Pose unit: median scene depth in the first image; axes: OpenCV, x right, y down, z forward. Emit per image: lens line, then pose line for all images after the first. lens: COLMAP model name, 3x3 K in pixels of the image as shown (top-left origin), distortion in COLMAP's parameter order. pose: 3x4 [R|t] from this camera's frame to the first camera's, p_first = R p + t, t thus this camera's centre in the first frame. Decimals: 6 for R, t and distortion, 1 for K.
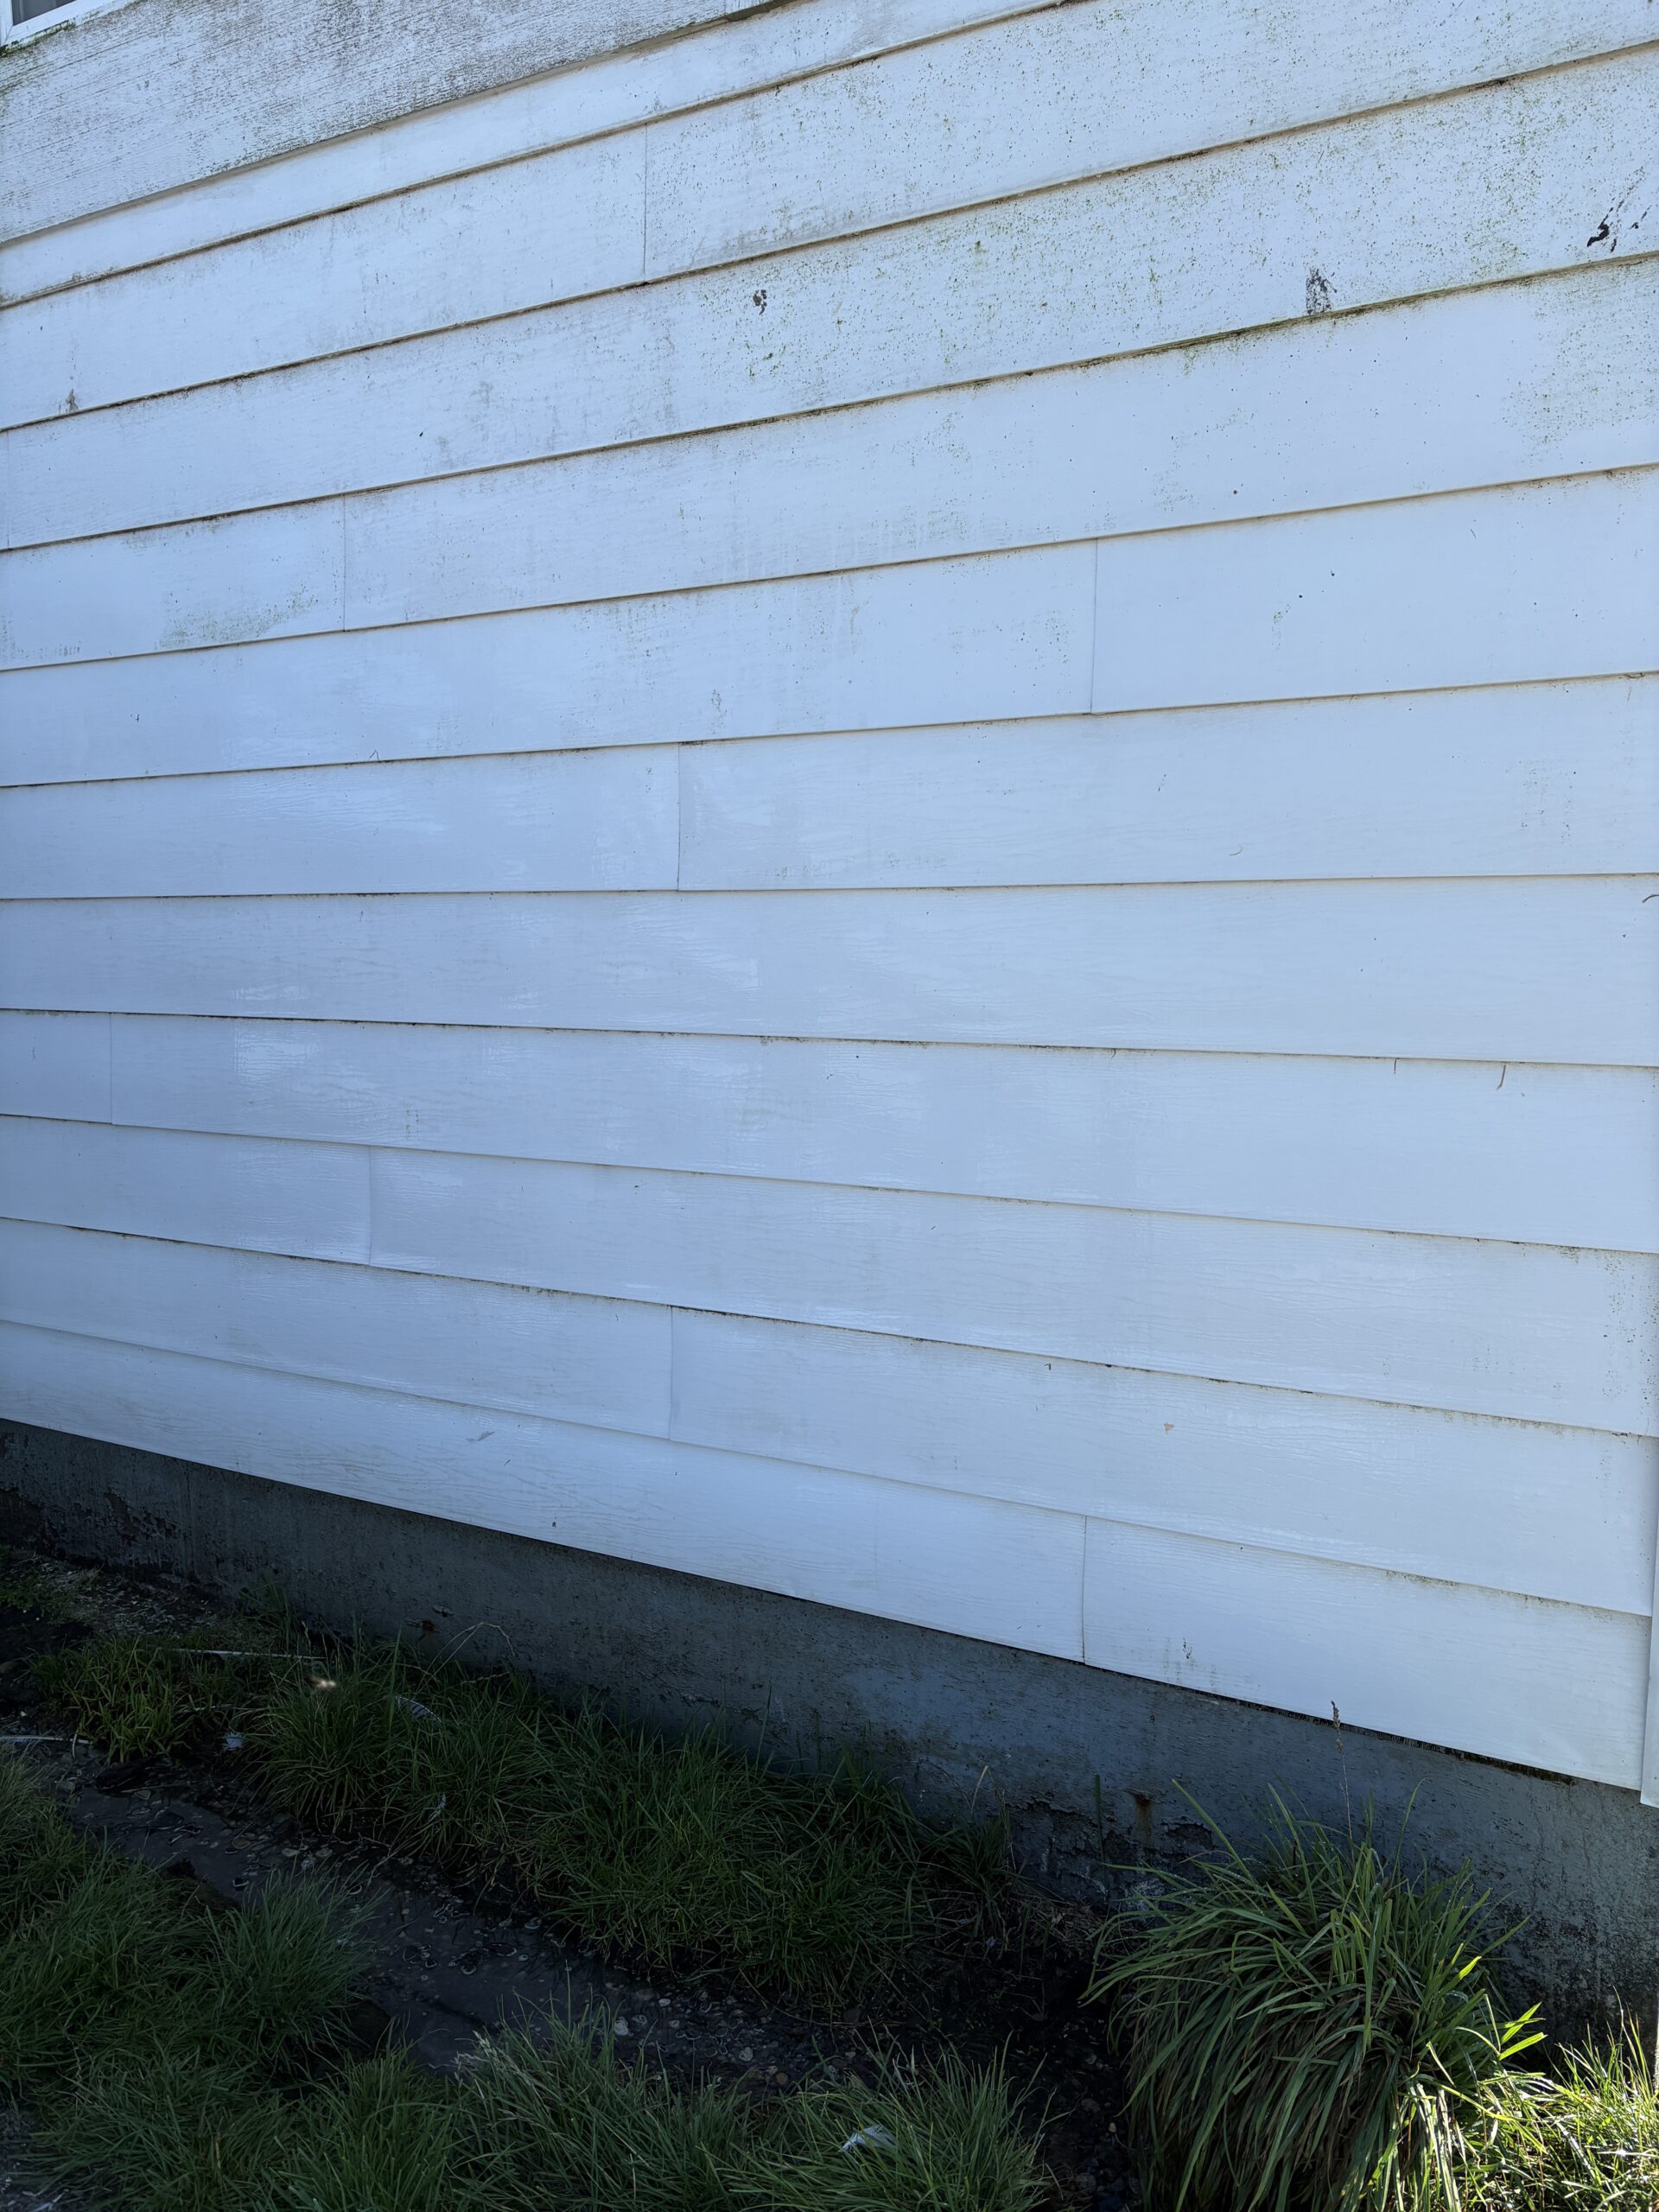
lens RADIAL K [[1647.3, 0, 823.4], [0, 1647.3, 1102.1], [0, 0, 1]] dist [0.029482, -0.045612]
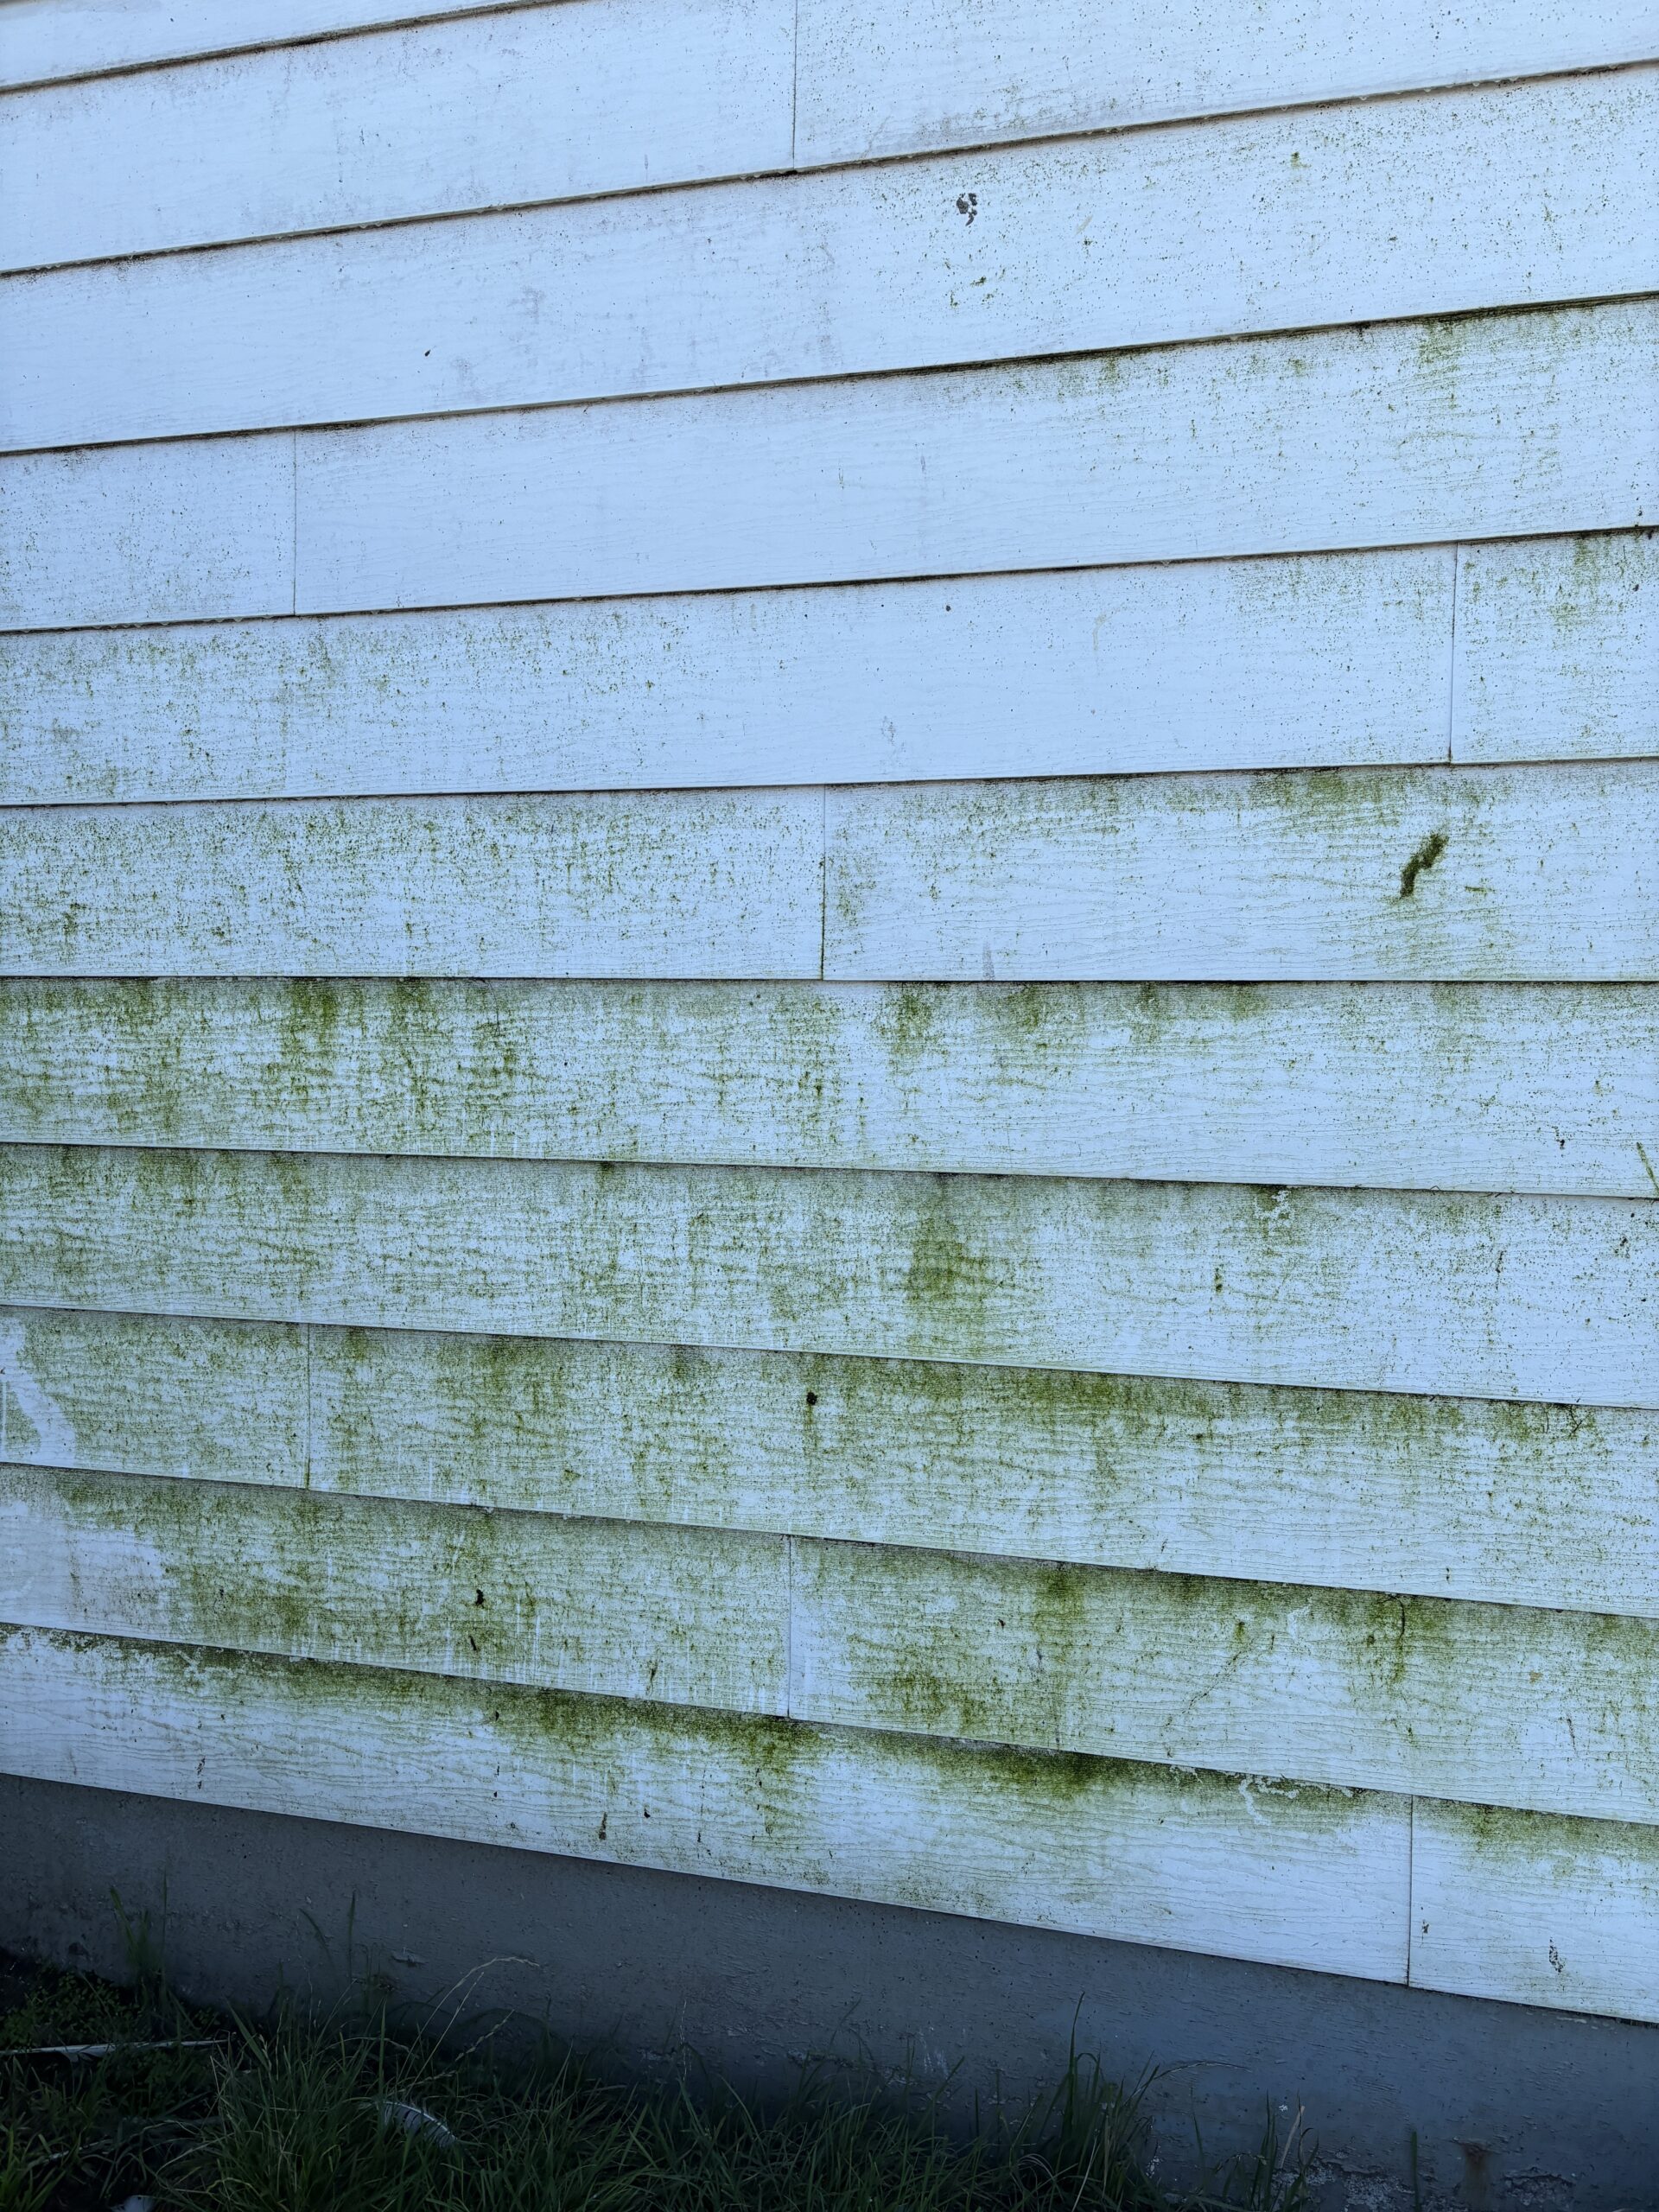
lens RADIAL K [[1647.3, 0, 827.8], [0, 1647.3, 1123.7], [0, 0, 1]] dist [0.029482, -0.045612]
pose [[0.969213, -0.006951, 0.246125, -0.279771], [0.016064, 0.999257, -0.035037, -0.038661], [-0.245699, 0.037912, 0.968605, 0.288385]]
